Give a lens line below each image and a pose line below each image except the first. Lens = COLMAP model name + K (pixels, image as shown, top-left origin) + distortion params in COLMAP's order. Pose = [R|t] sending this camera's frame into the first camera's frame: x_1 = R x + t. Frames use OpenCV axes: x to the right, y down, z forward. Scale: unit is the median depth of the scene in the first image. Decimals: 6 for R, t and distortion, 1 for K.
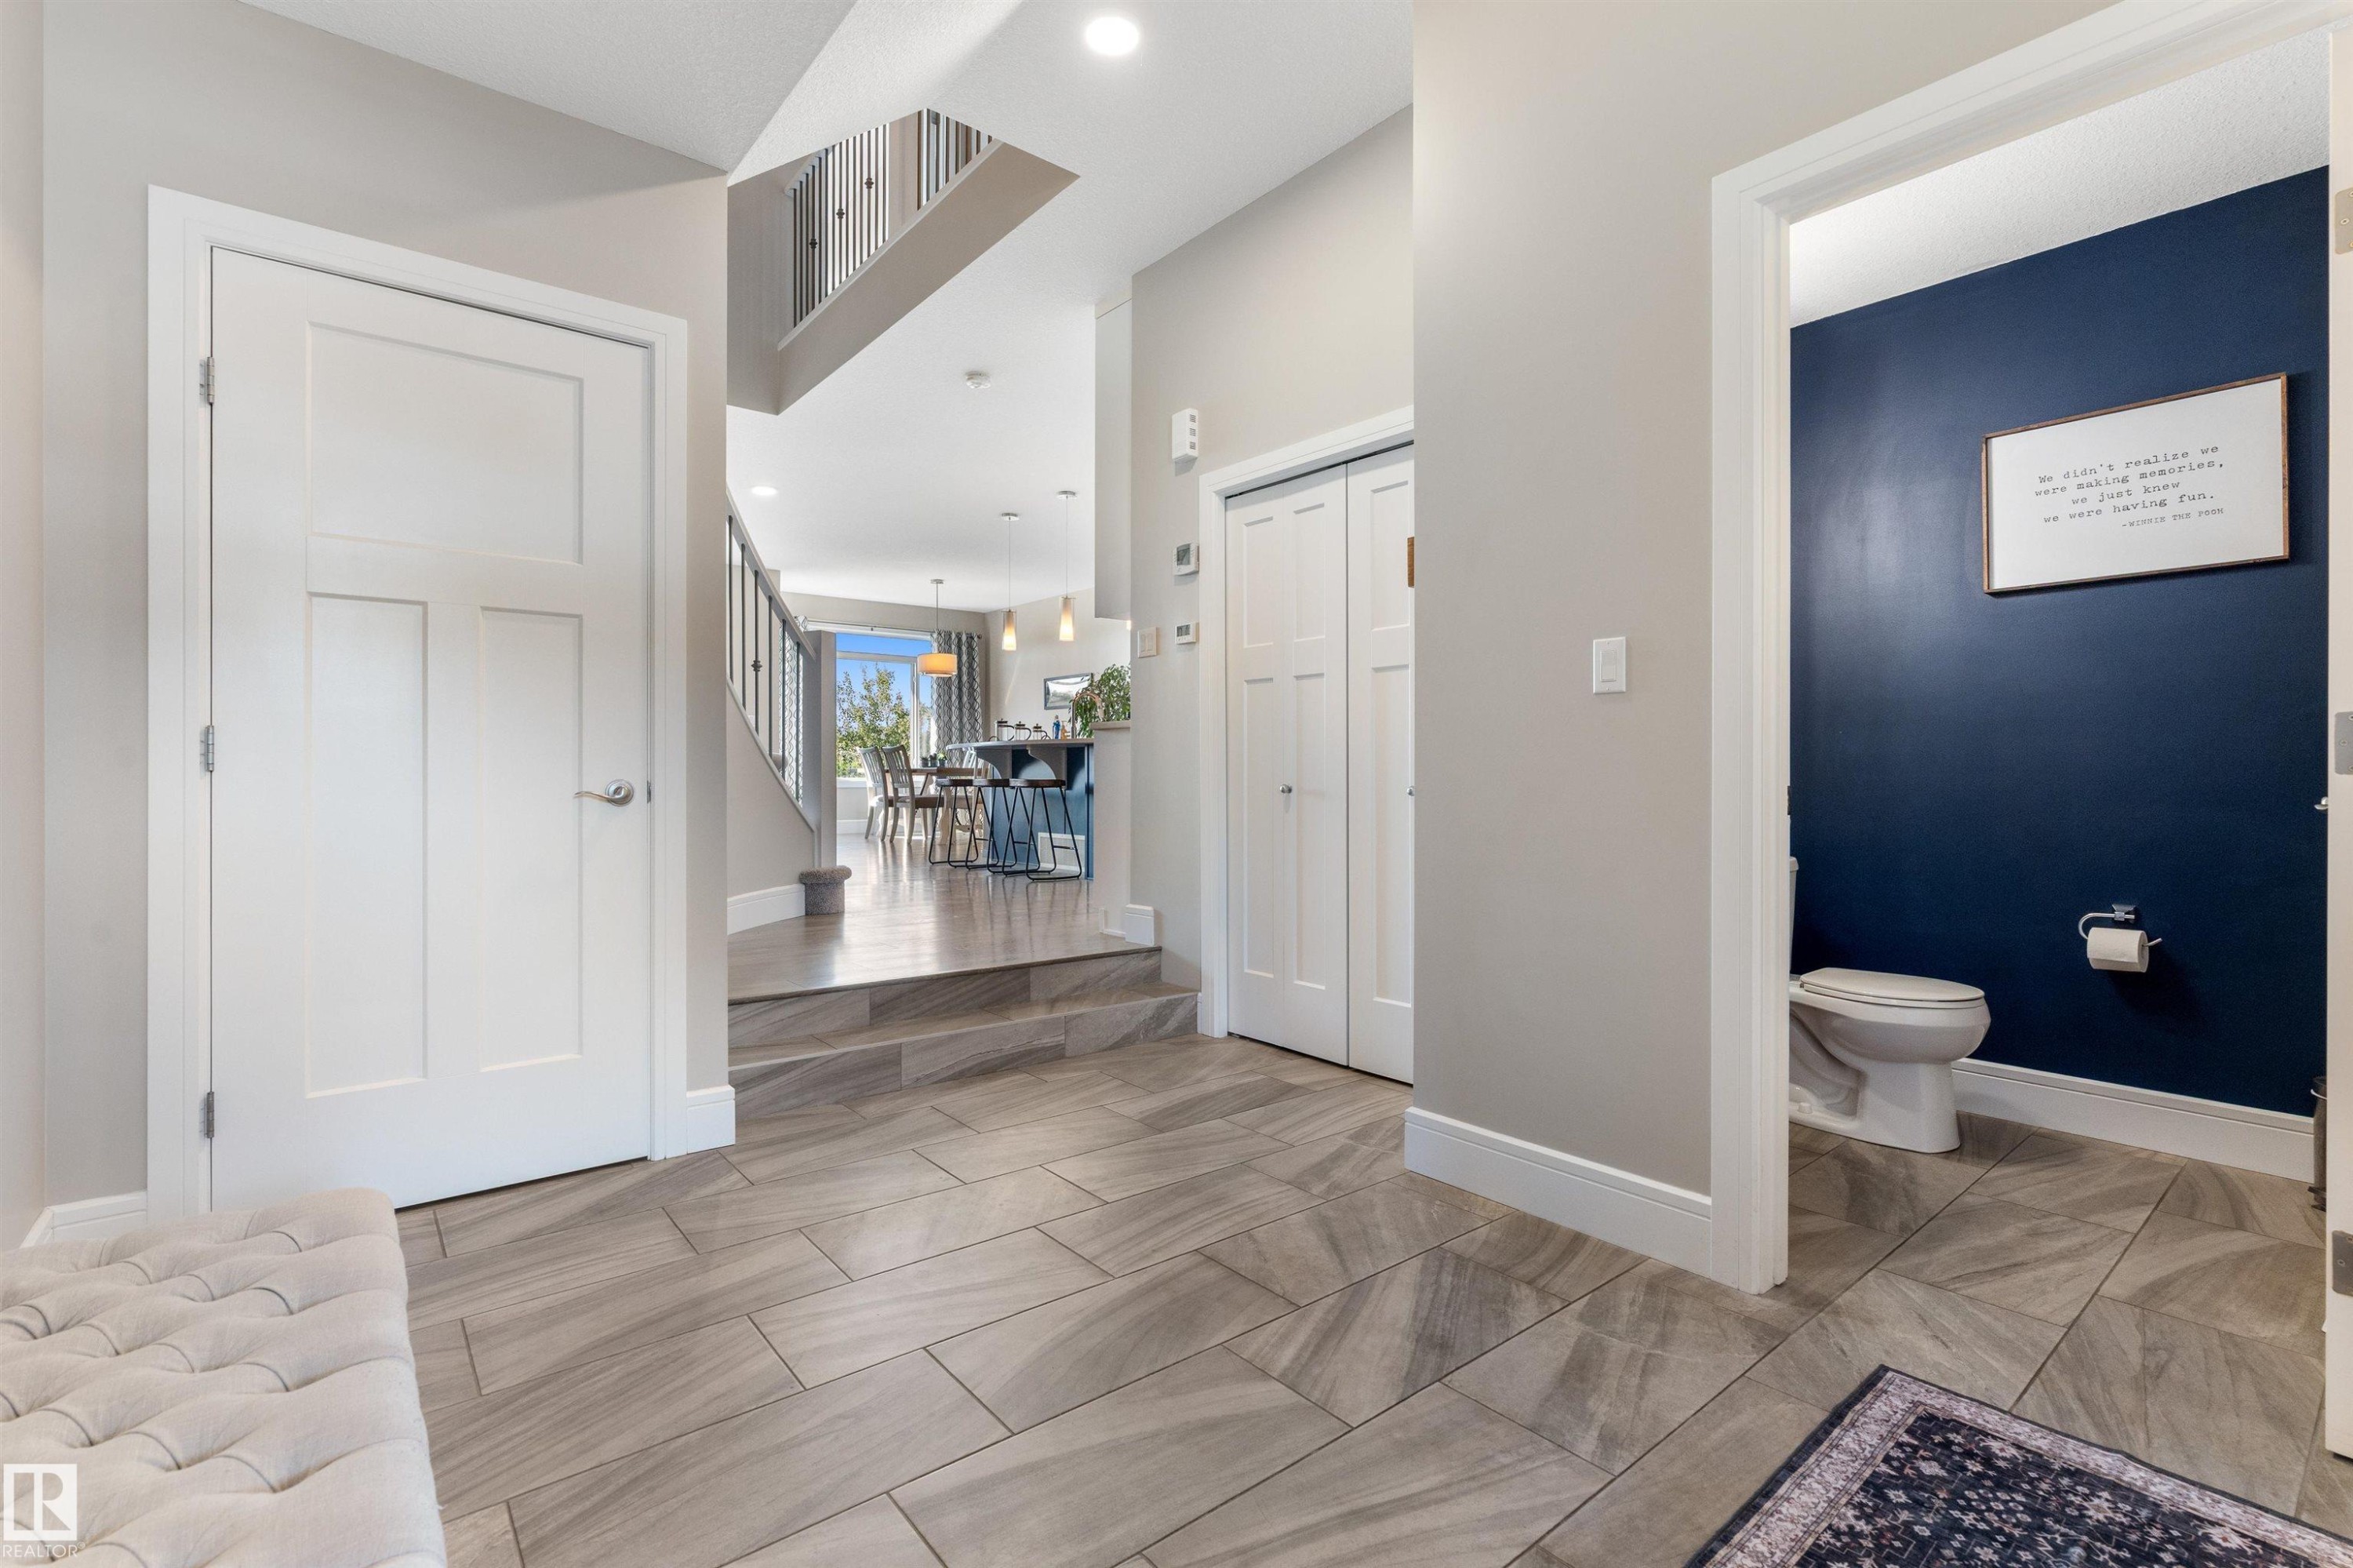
lens RADIAL K [[1065.3, 0, 1178.4], [0, 1065.3, 781.0], [0, 0, 1]] dist [-0.009142, 0.003785]
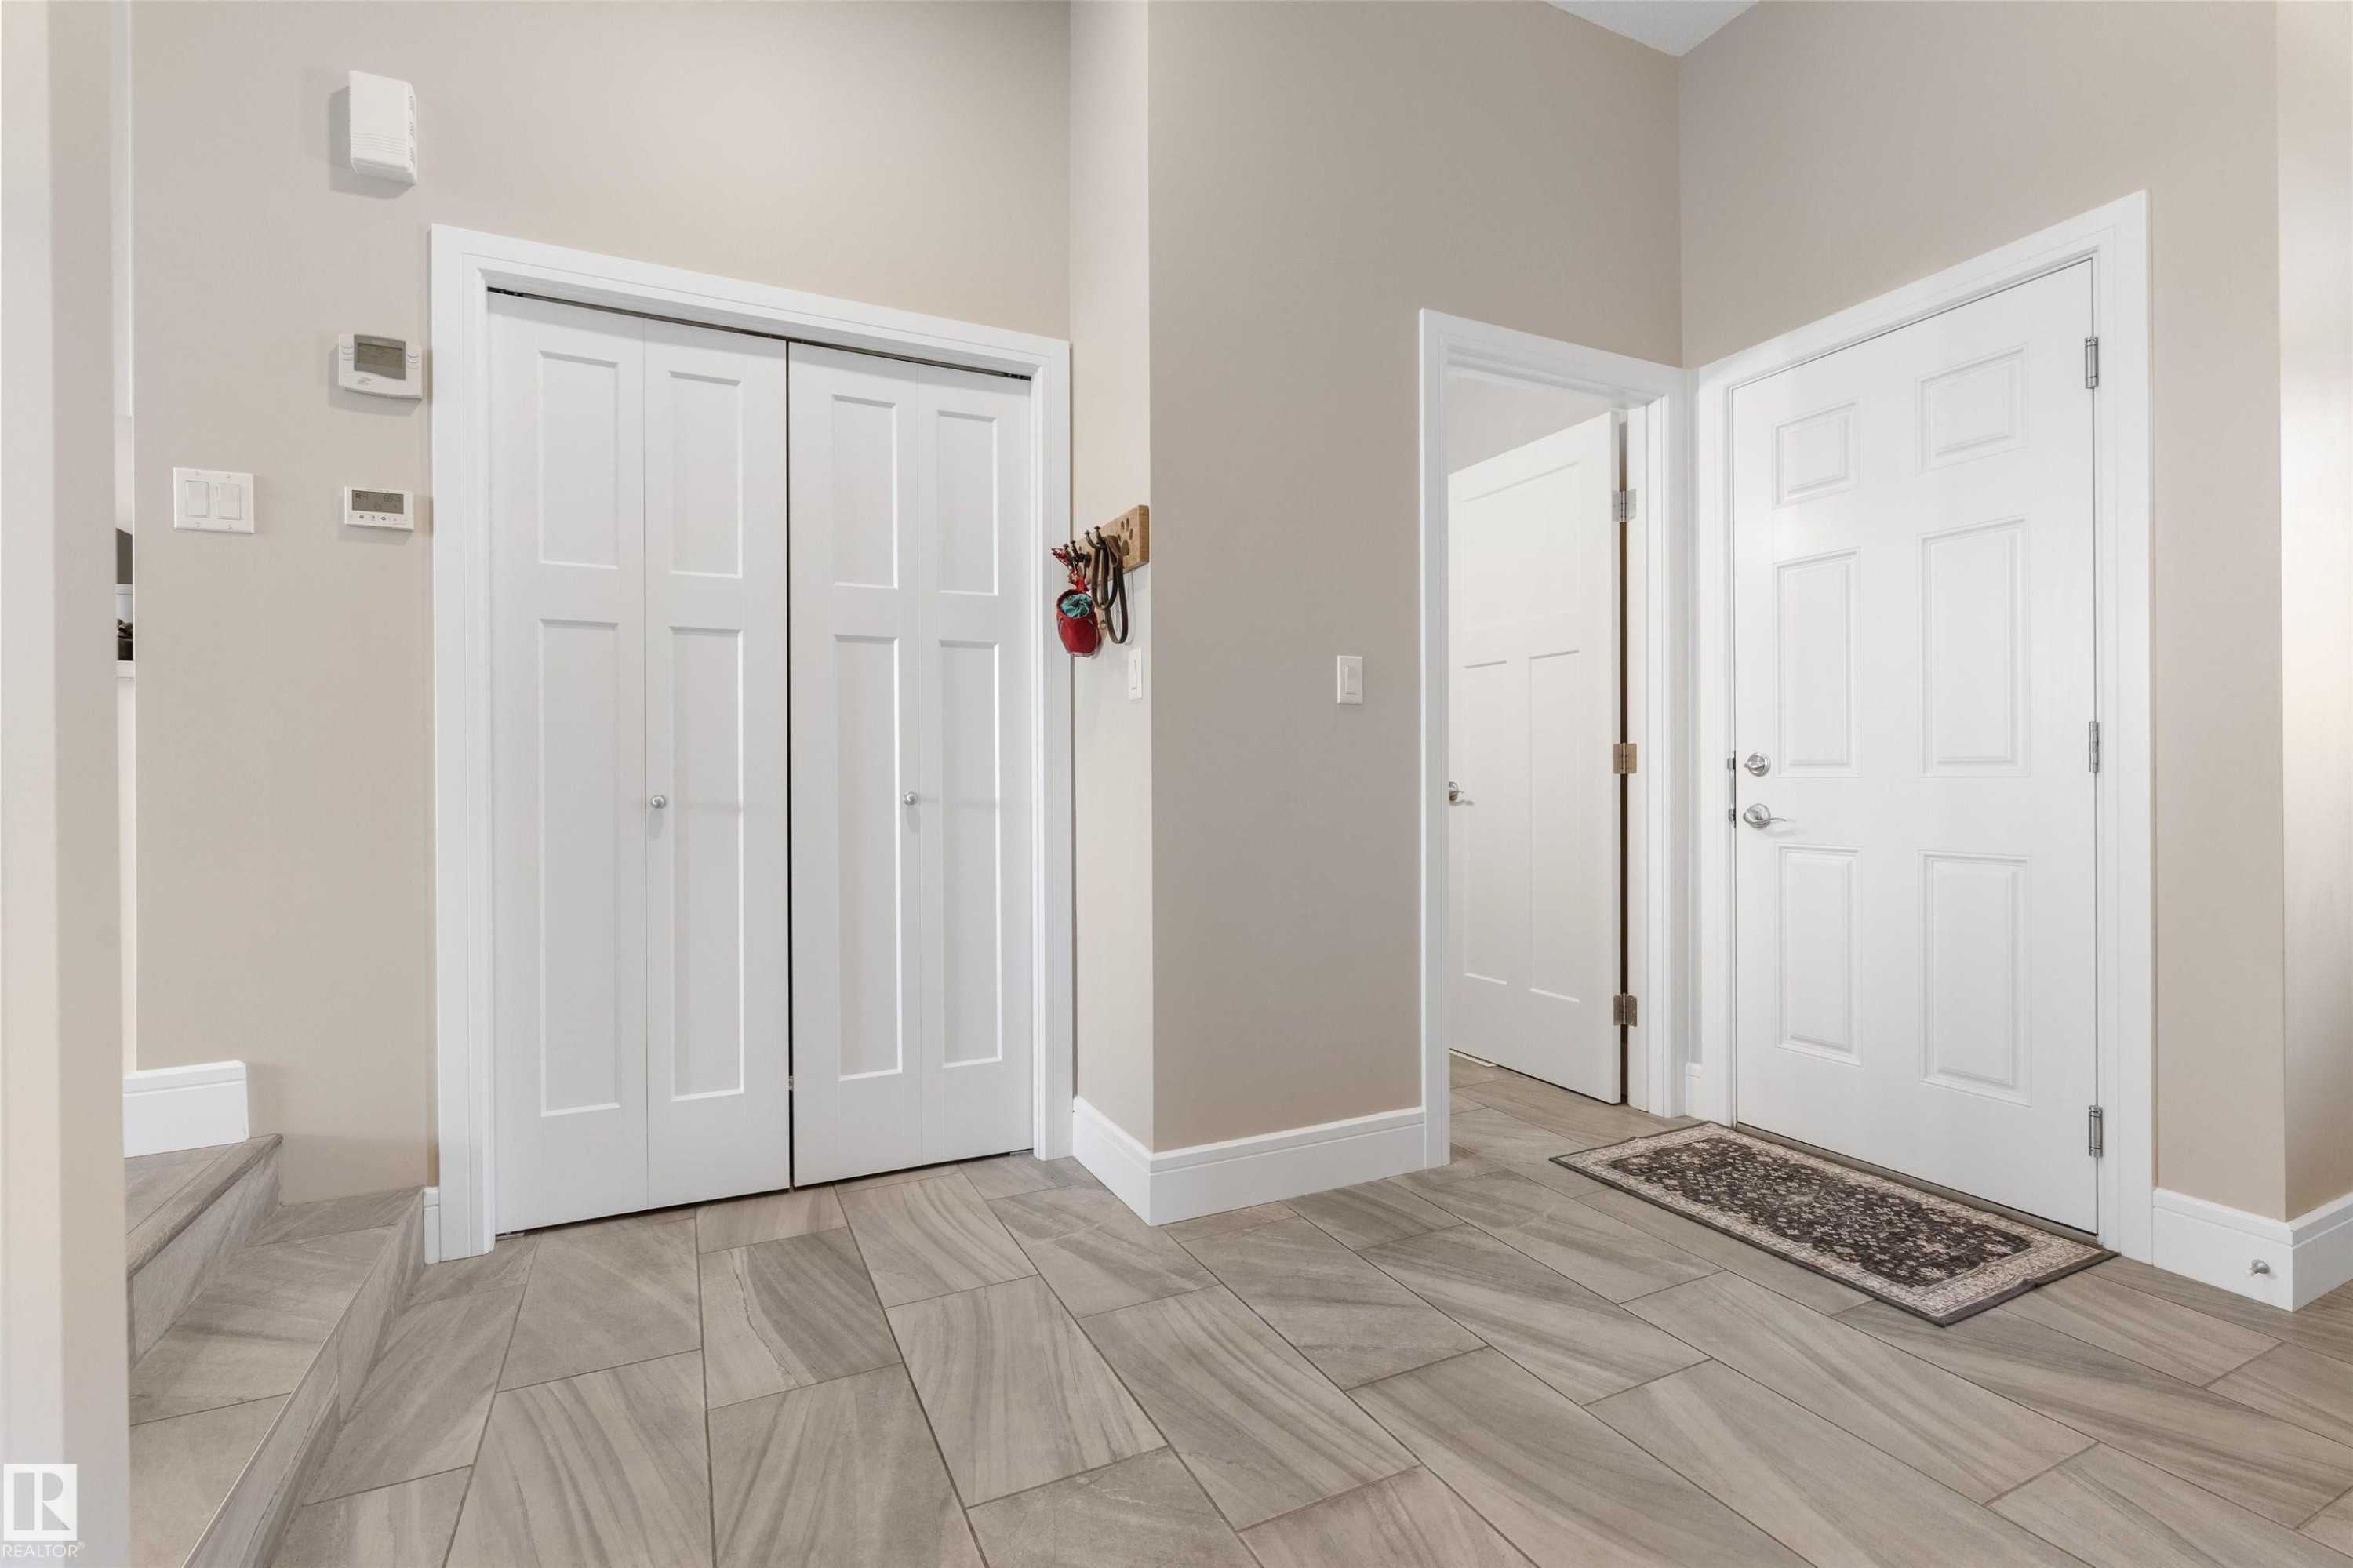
lens RADIAL K [[1065.3, 0, 1171.4], [0, 1065.3, 779.8], [0, 0, 1]] dist [-0.009142, 0.003785]
pose [[0.222309, -0.006182, 0.974957, -0.750240], [0.011047, 0.999932, 0.003821, -0.007708], [-0.974914, 0.009921, 0.222362, 0.931039]]
